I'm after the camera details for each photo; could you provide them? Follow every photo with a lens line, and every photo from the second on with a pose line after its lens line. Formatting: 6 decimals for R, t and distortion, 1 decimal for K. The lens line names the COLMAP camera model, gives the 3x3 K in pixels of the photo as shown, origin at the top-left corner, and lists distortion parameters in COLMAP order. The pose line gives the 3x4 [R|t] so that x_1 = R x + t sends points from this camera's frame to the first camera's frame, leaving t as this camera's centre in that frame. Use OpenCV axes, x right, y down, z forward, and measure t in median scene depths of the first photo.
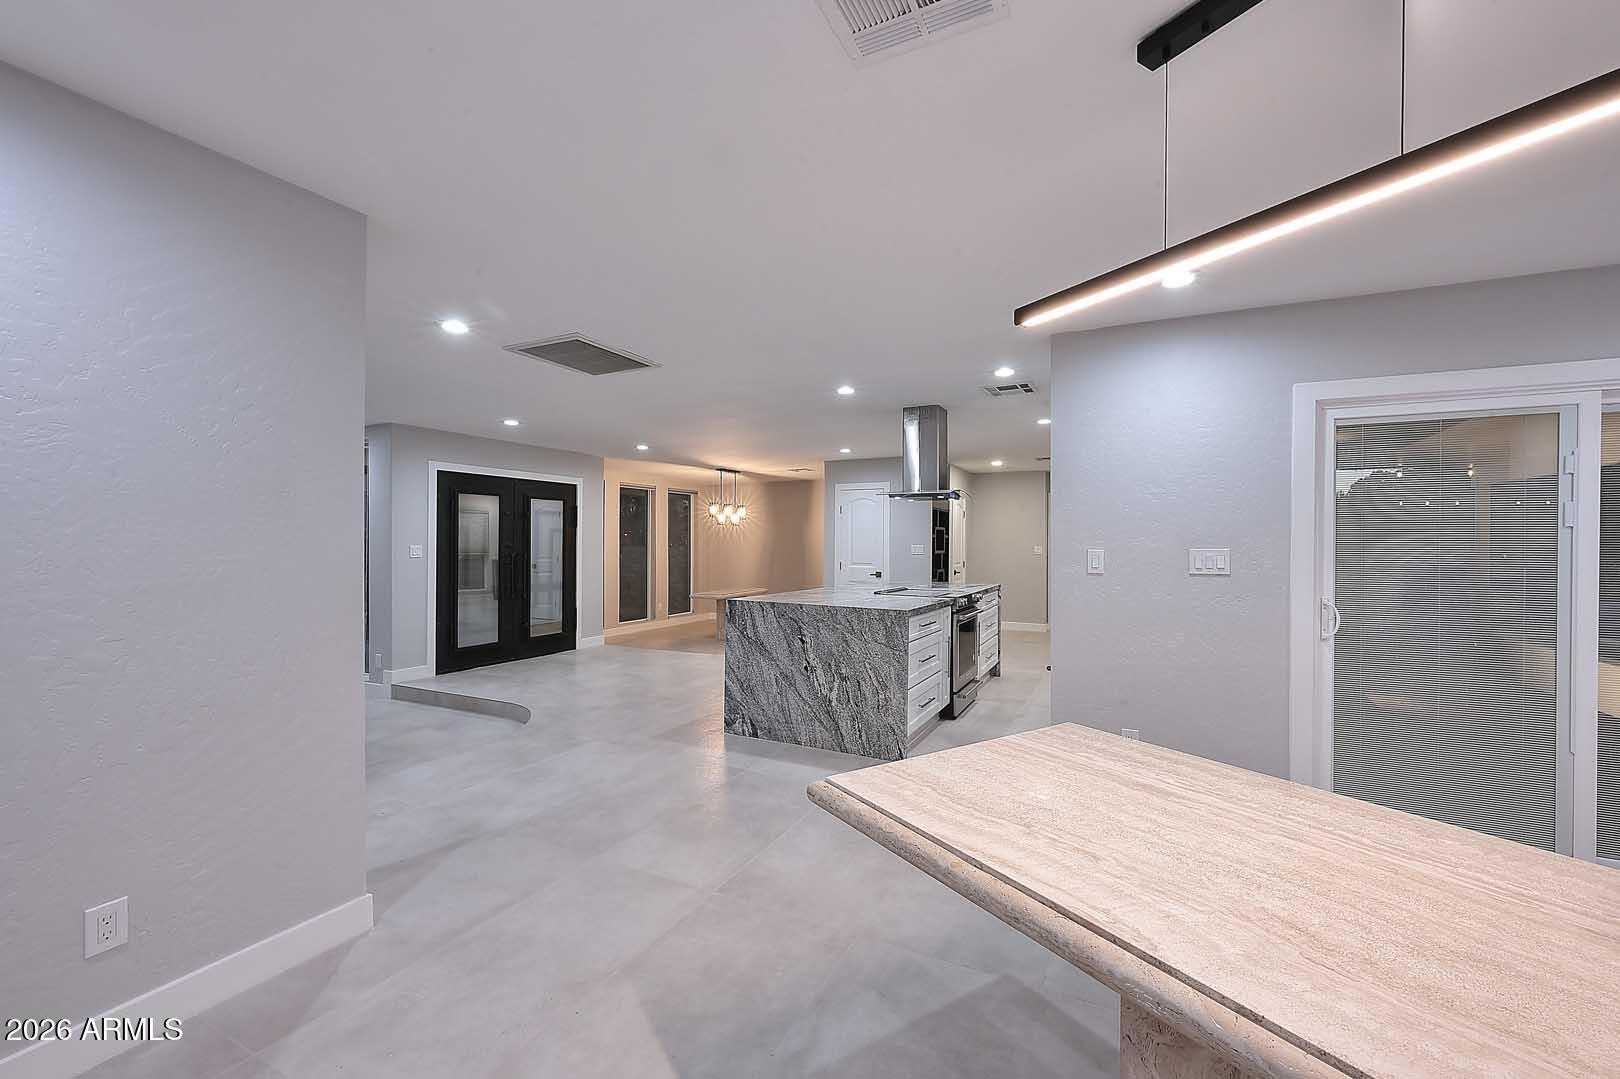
lens RADIAL K [[661.9, 0, 815.6], [0, 661.9, 539.6], [0, 0, 1]] dist [-0.003866, 0.000469]
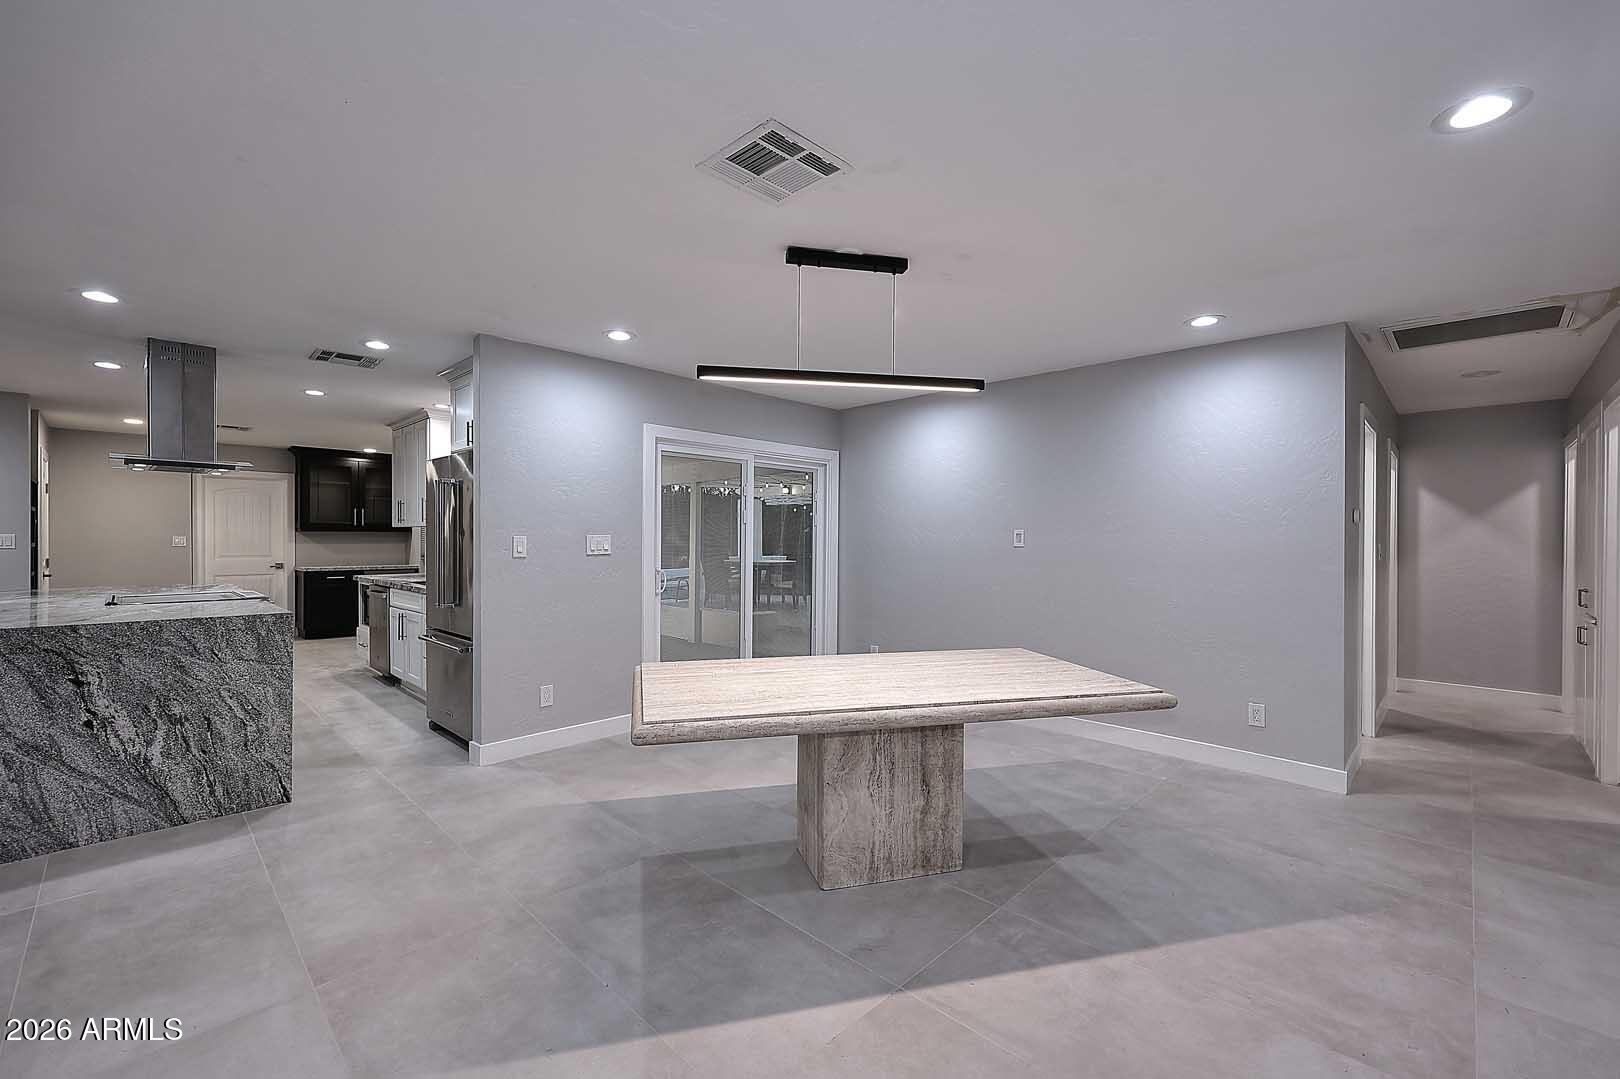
lens RADIAL K [[661.9, 0, 818.9], [0, 661.9, 542.9], [0, 0, 1]] dist [-0.003866, 0.000469]
pose [[0.296348, -0.011555, 0.955010, -0.410018], [-0.005645, 0.999888, 0.013849, 0.006197], [-0.955063, -0.009495, 0.296250, 0.135702]]
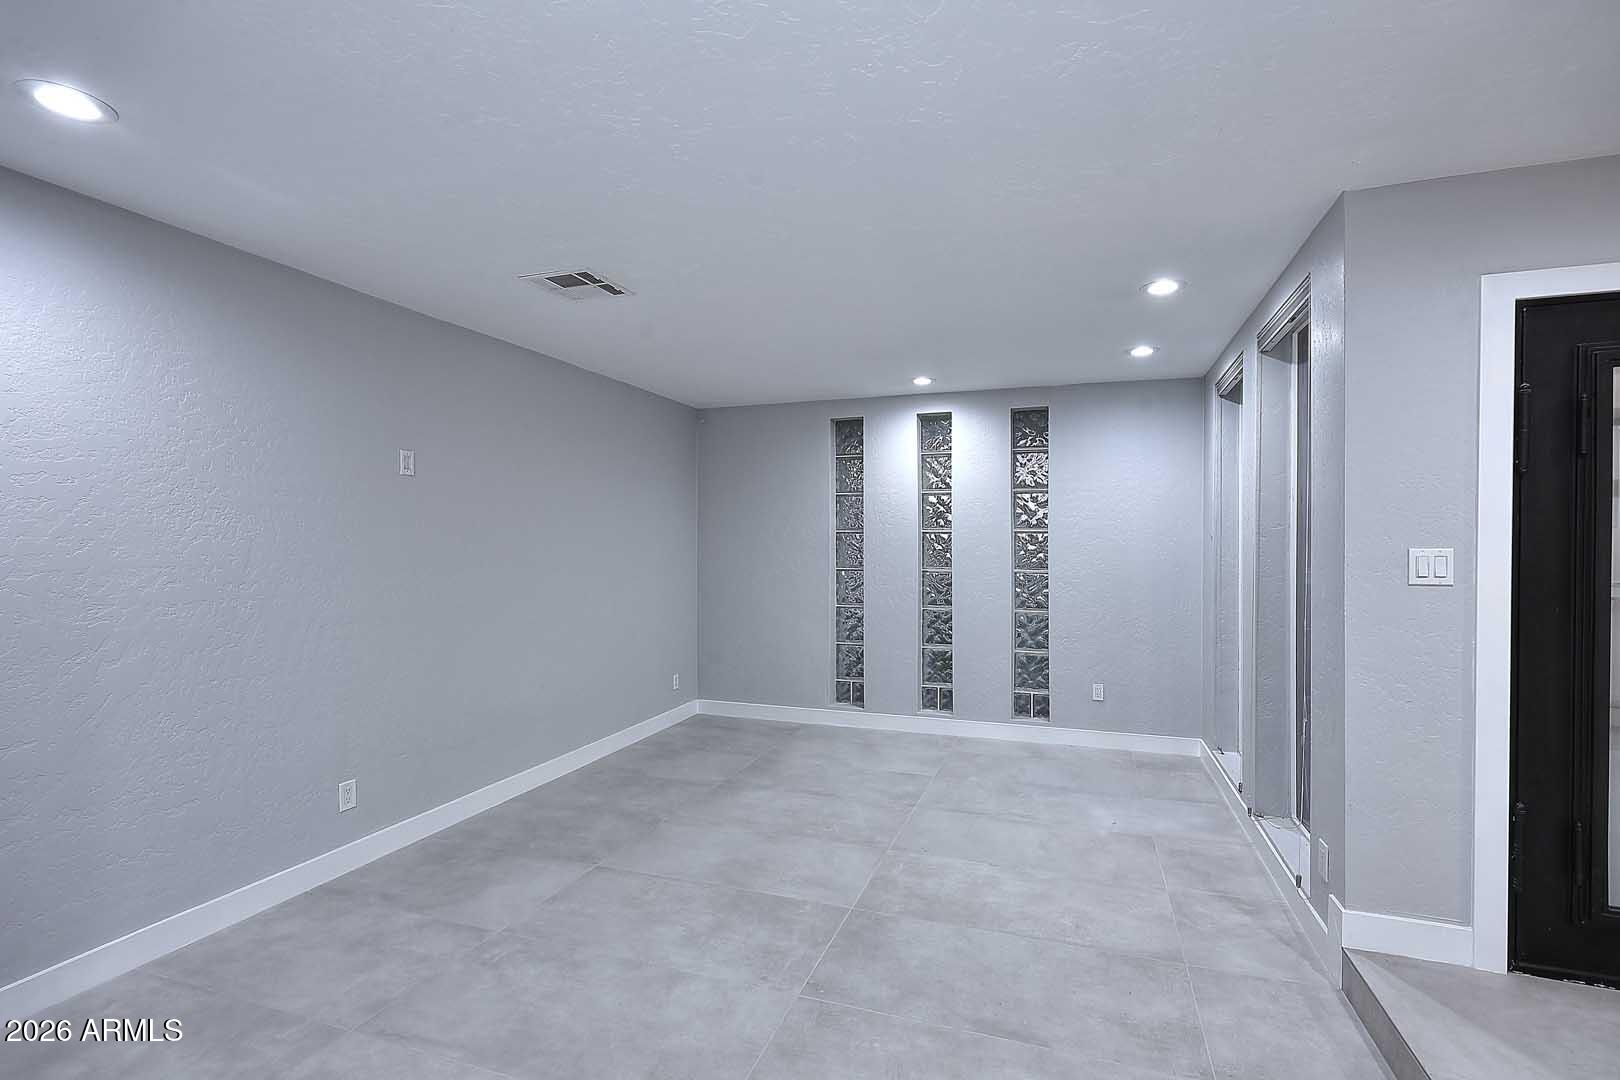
lens RADIAL K [[748.8, 0, 808.3], [0, 748.8, 544.2], [0, 0, 1]] dist [-0.004005, 0.001204]
pose [[0.111722, 0.003454, -0.993734, -0.402871], [0.002852, 0.999989, 0.003797, 0.006999], [0.993735, -0.003258, 0.111711, 0.961937]]
